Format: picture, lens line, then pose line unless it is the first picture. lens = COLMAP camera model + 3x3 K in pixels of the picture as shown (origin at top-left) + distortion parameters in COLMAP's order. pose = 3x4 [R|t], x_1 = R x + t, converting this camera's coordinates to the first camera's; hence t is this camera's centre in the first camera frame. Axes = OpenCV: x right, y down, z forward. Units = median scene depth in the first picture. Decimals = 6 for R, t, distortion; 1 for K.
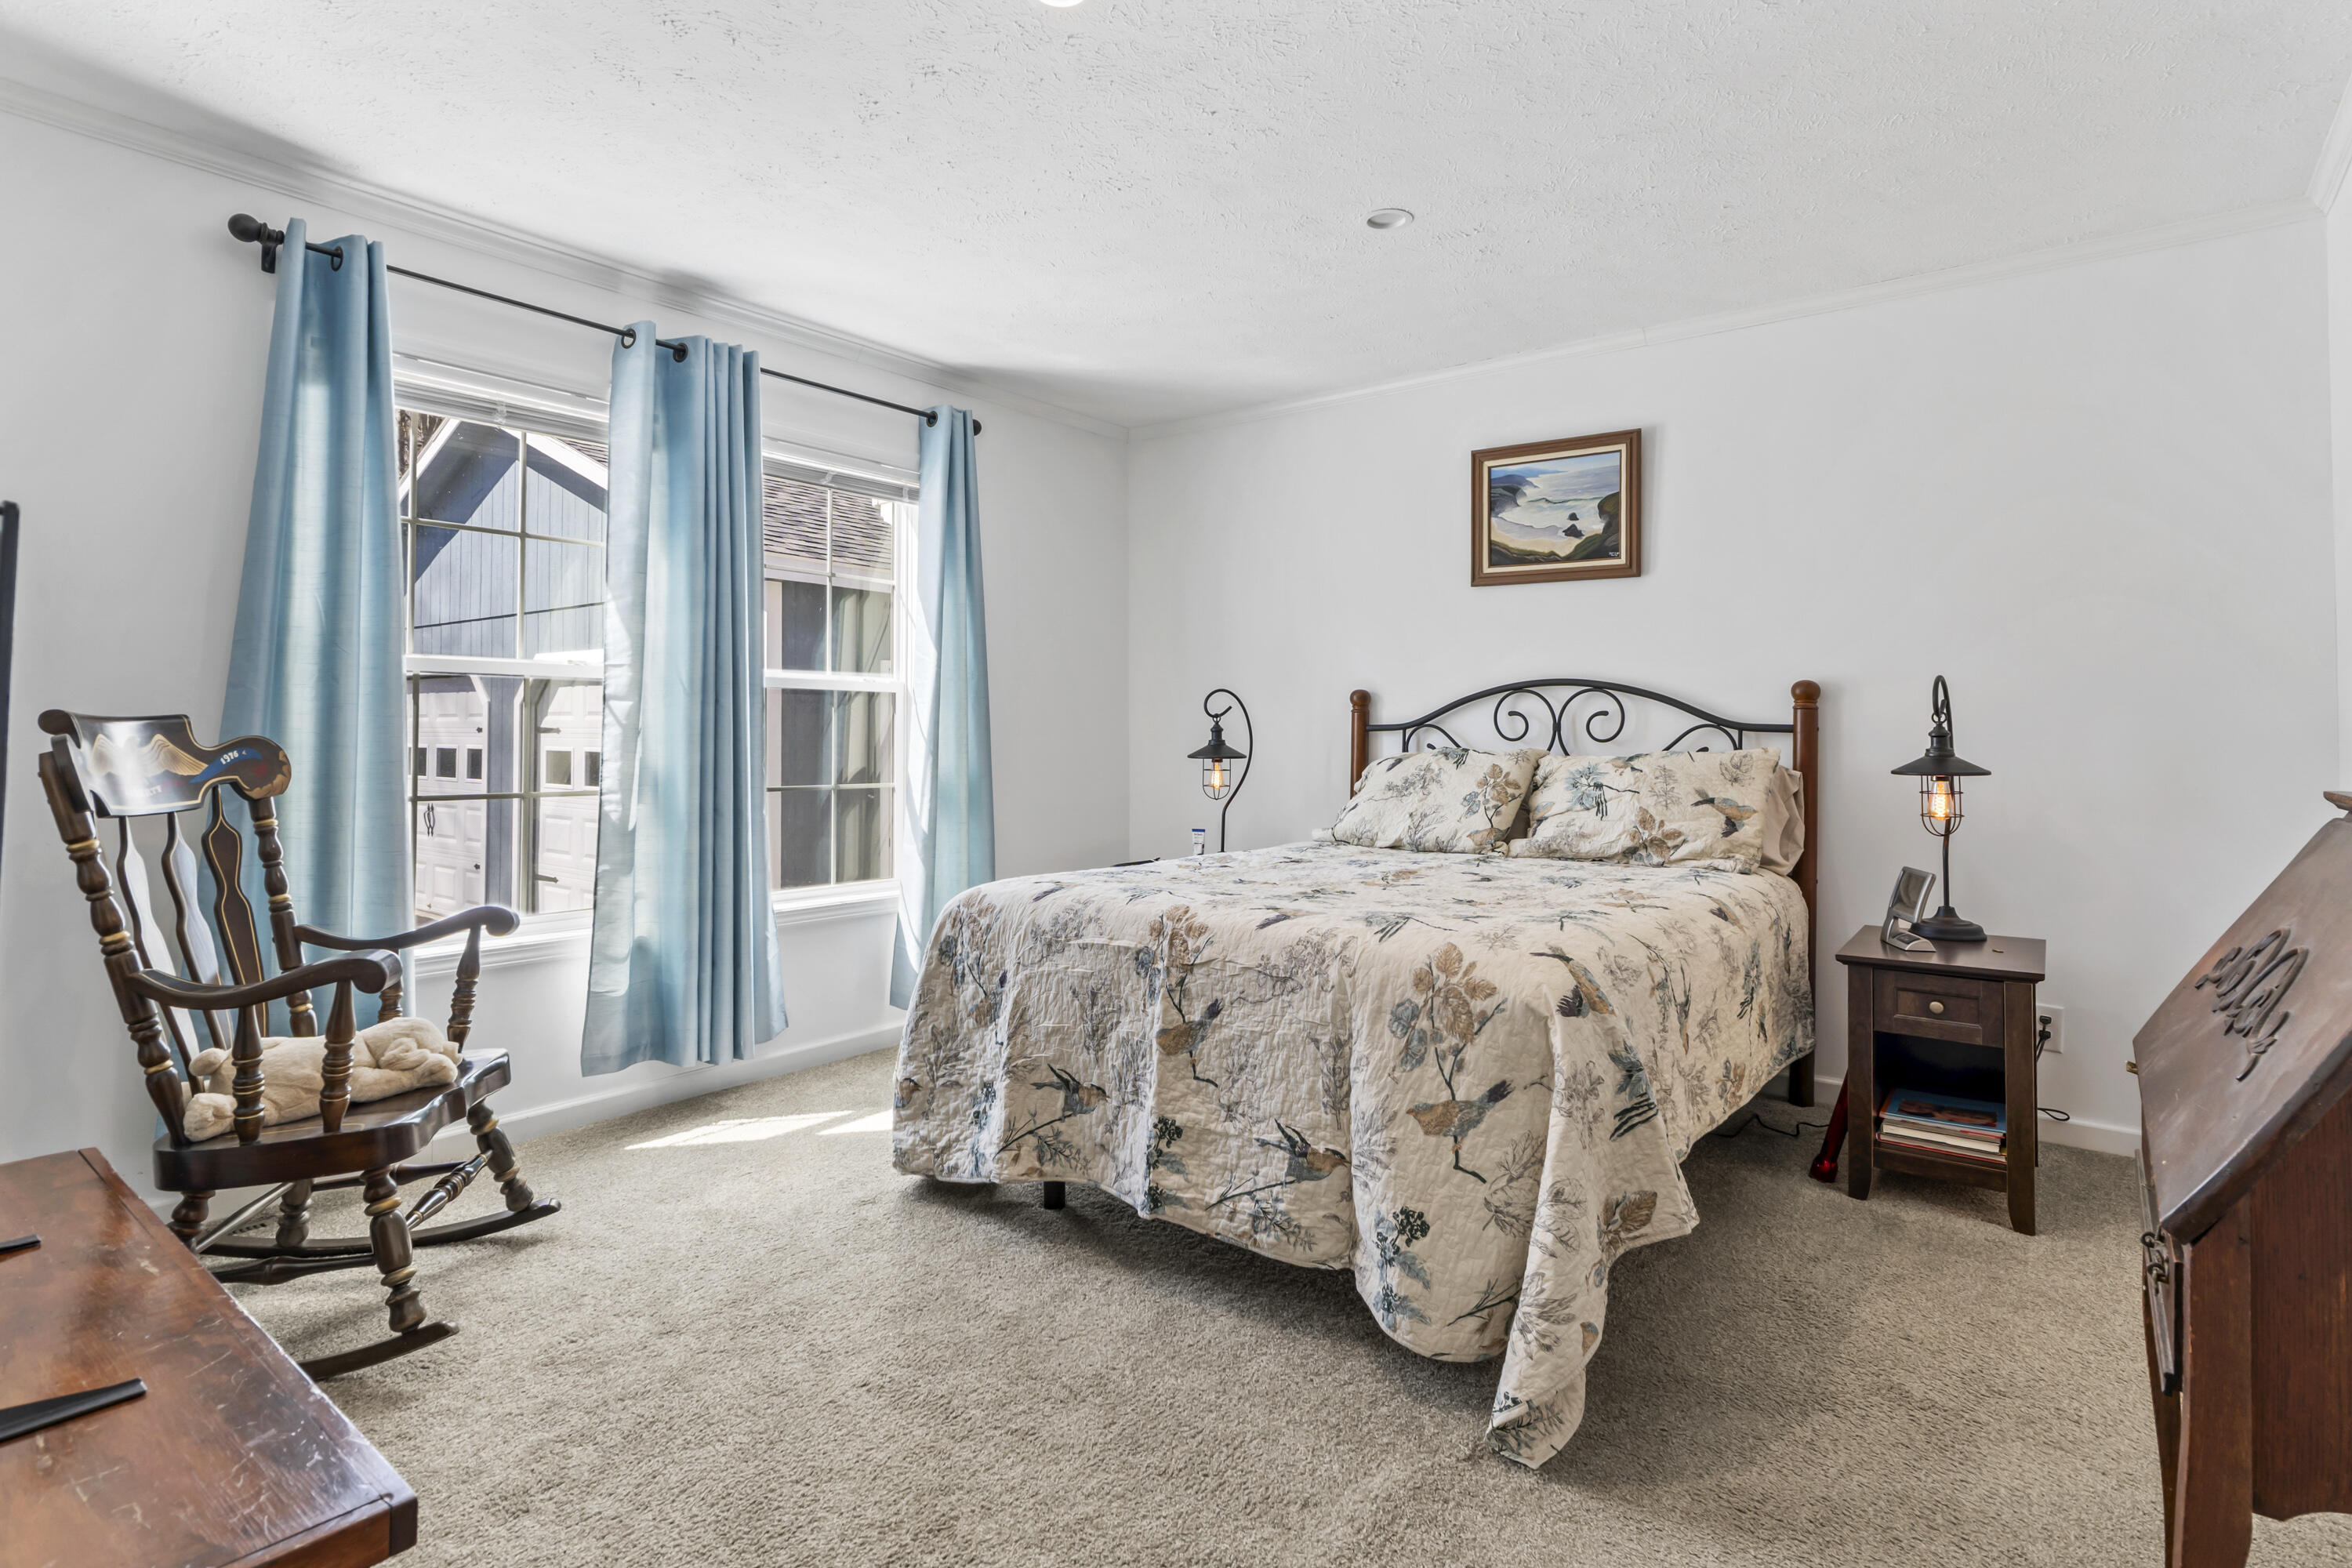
lens RADIAL K [[1209.9, 0, 1145.8], [0, 1209.9, 711.2], [0, 0, 1]] dist [0.002335, 0.000399]
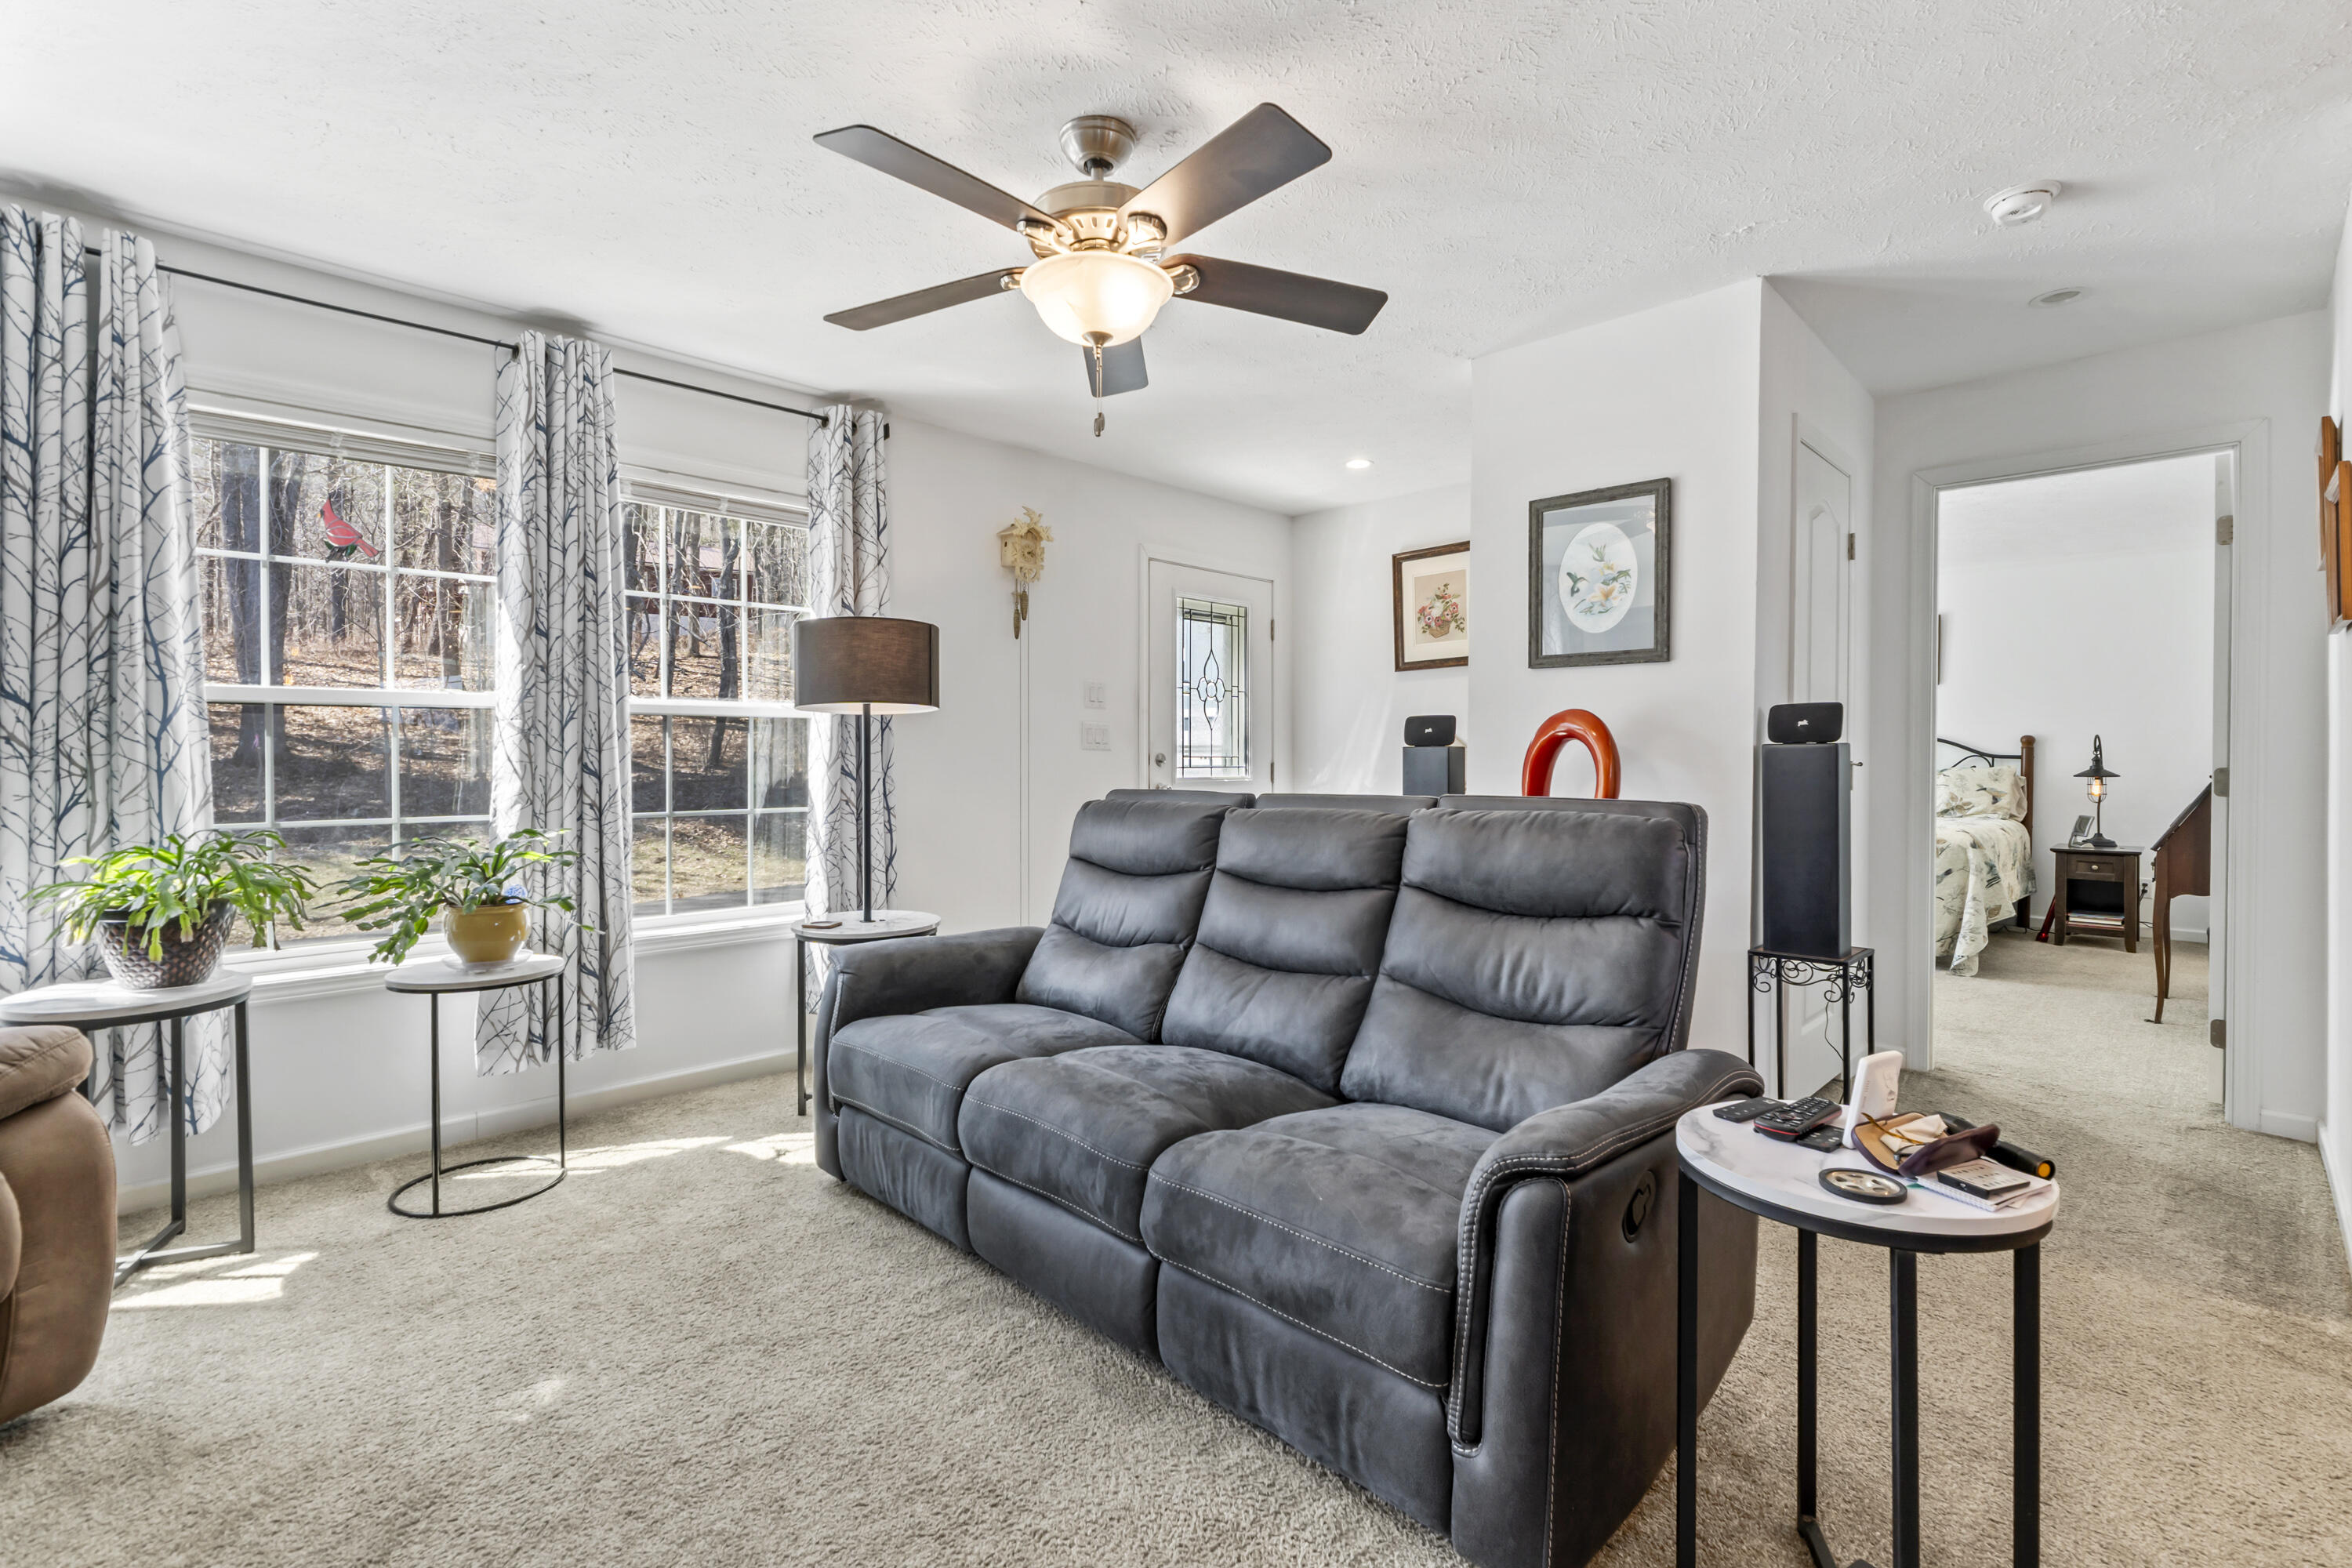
lens RADIAL K [[1025.9, 0, 1183.9], [0, 1025.9, 765.9], [0, 0, 1]] dist [-0.007329, 0.000446]
pose [[0.990908, -0.003558, -0.134495, -0.844385], [0.006789, 0.999699, 0.023577, -0.027636], [0.134370, -0.024276, 0.990634, -1.215727]]
